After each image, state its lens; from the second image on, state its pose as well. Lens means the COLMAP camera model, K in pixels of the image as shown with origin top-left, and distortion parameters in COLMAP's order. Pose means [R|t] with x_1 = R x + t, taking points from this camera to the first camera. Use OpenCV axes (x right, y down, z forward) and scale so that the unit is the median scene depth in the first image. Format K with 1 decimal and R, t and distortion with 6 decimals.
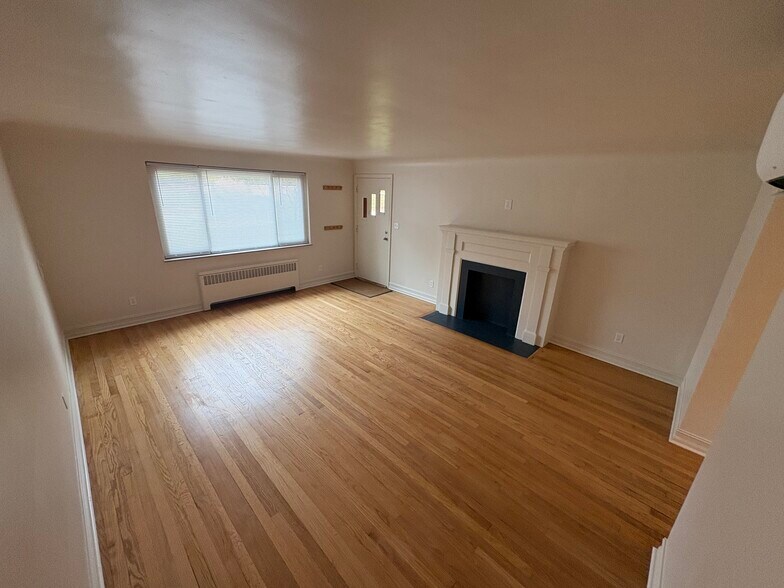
lens RADIAL K [[312.5, 0, 393.5], [0, 312.5, 292.8], [0, 0, 1]] dist [-0.000317, 0.000457]
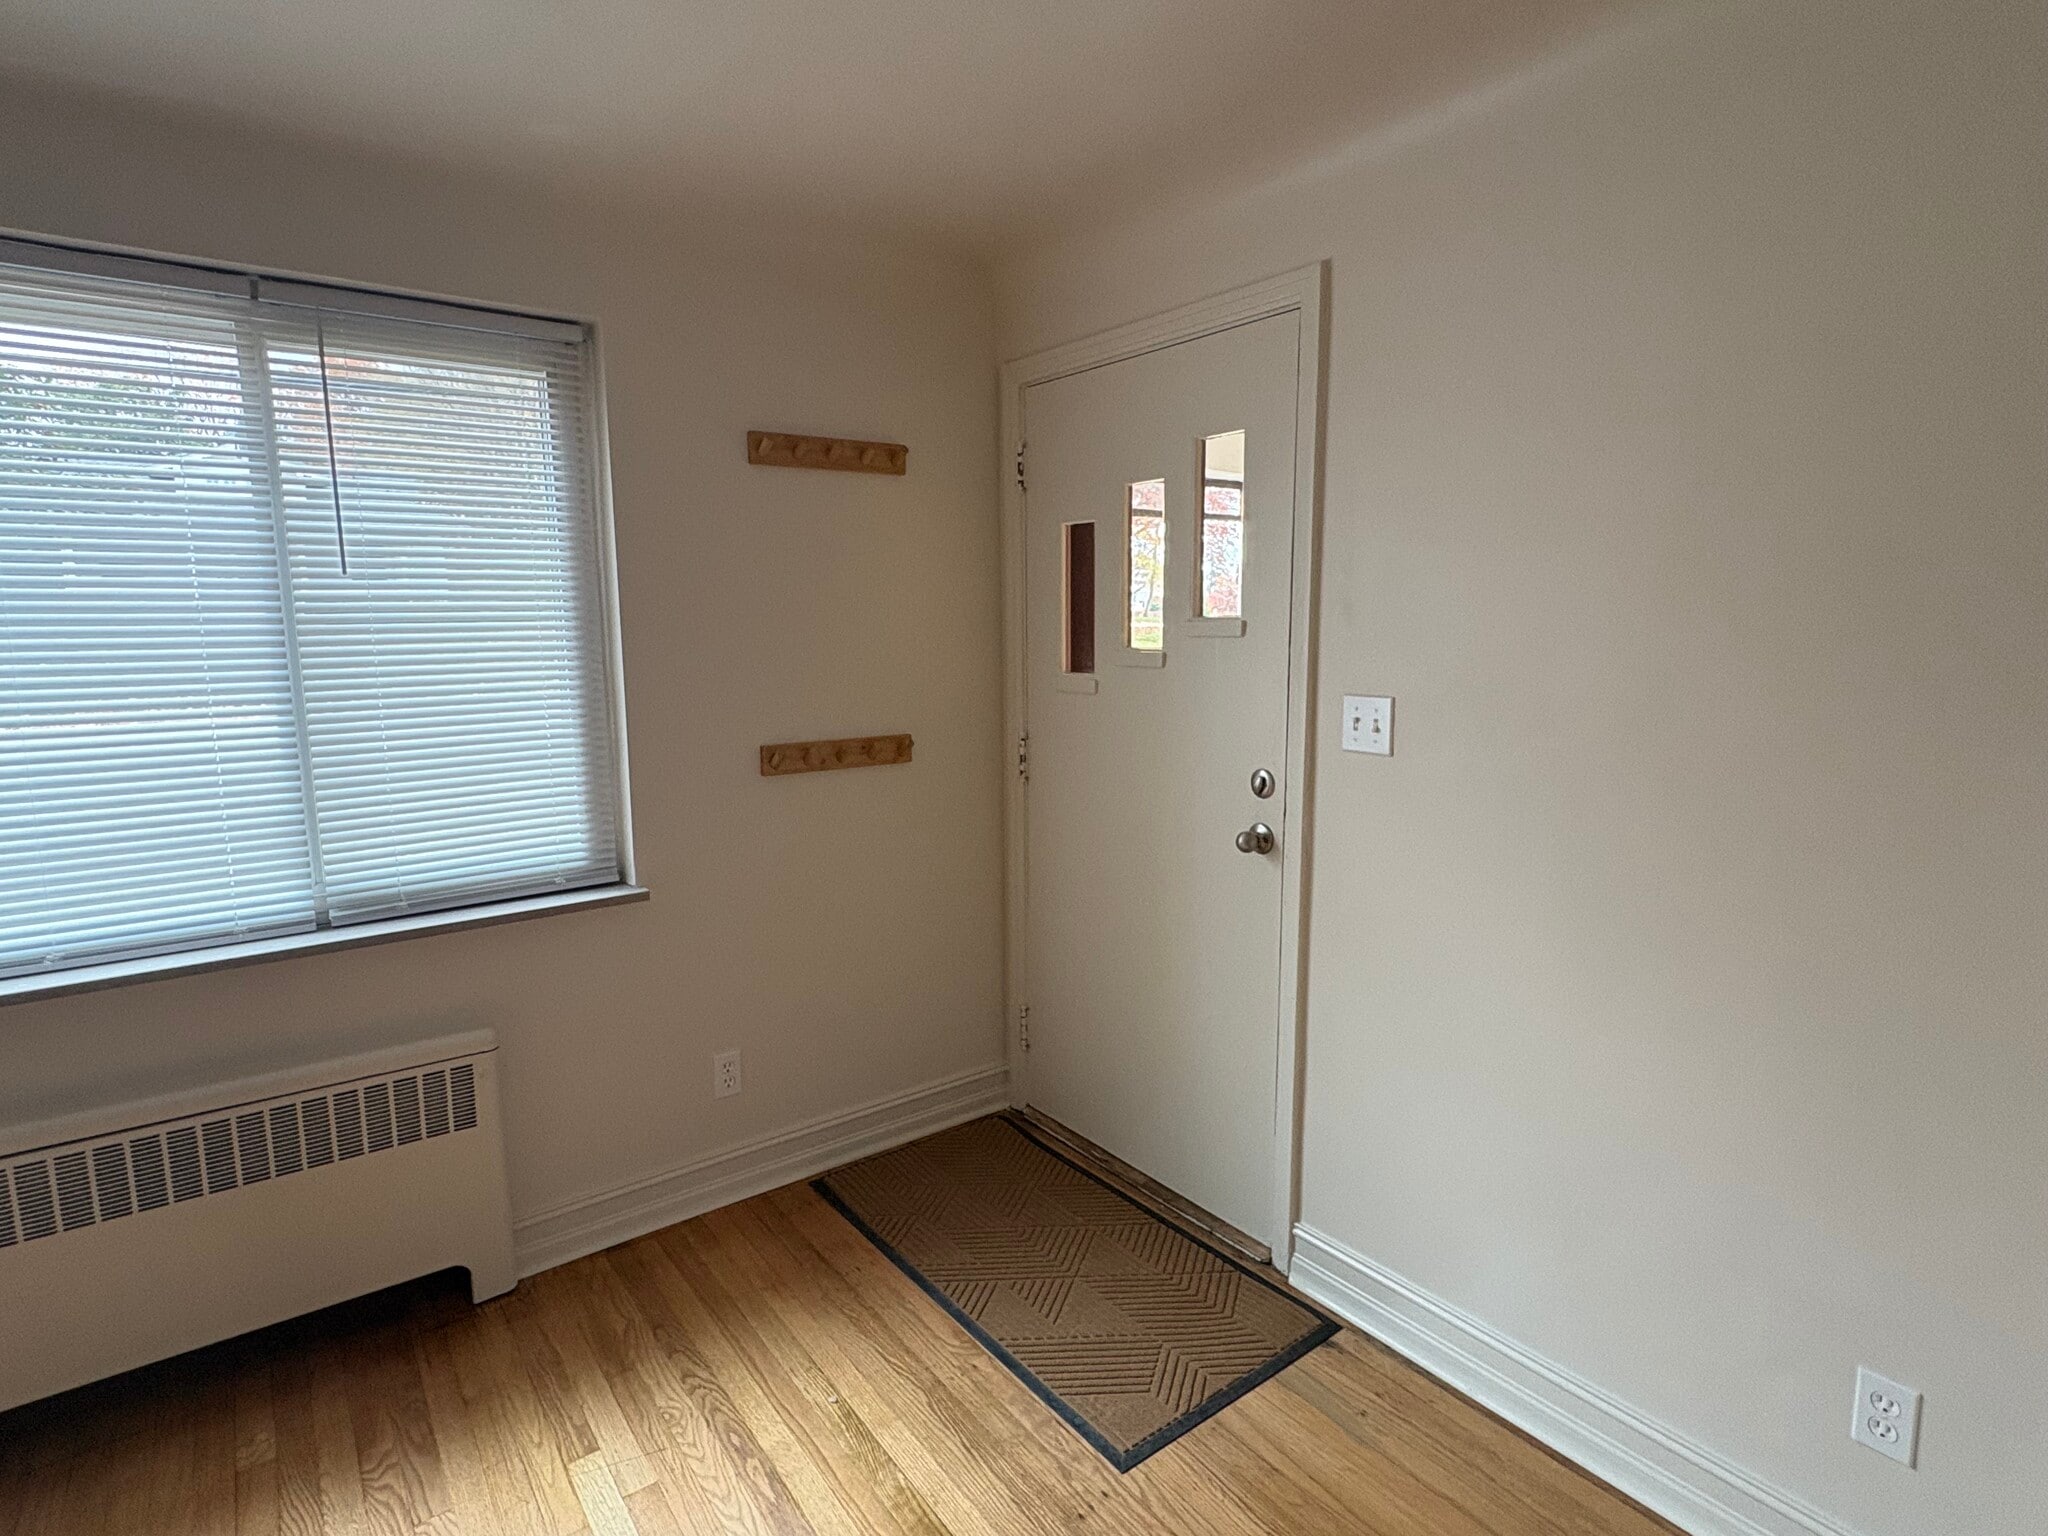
lens RADIAL K [[1046.1, 0, 1021.9], [0, 1046.1, 771.4], [0, 0, 1]] dist [-0.003505, 0.001030]
pose [[0.985074, -0.019826, -0.170985, -0.052861], [-0.010665, 0.984407, -0.175583, -0.156141], [0.171800, 0.174785, 0.969502, 0.735784]]
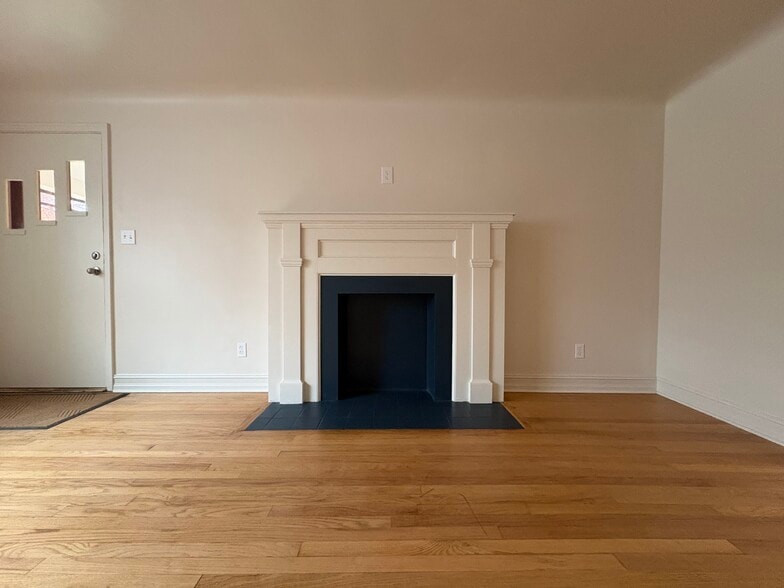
lens RADIAL K [[312.5, 0, 391.0], [0, 312.5, 293.3], [0, 0, 1]] dist [-0.000317, 0.000457]
pose [[0.714069, -0.054060, 0.697985, -0.042677], [0.245535, 0.953021, -0.177380, 0.031181], [-0.655605, 0.298042, 0.693796, 0.555683]]
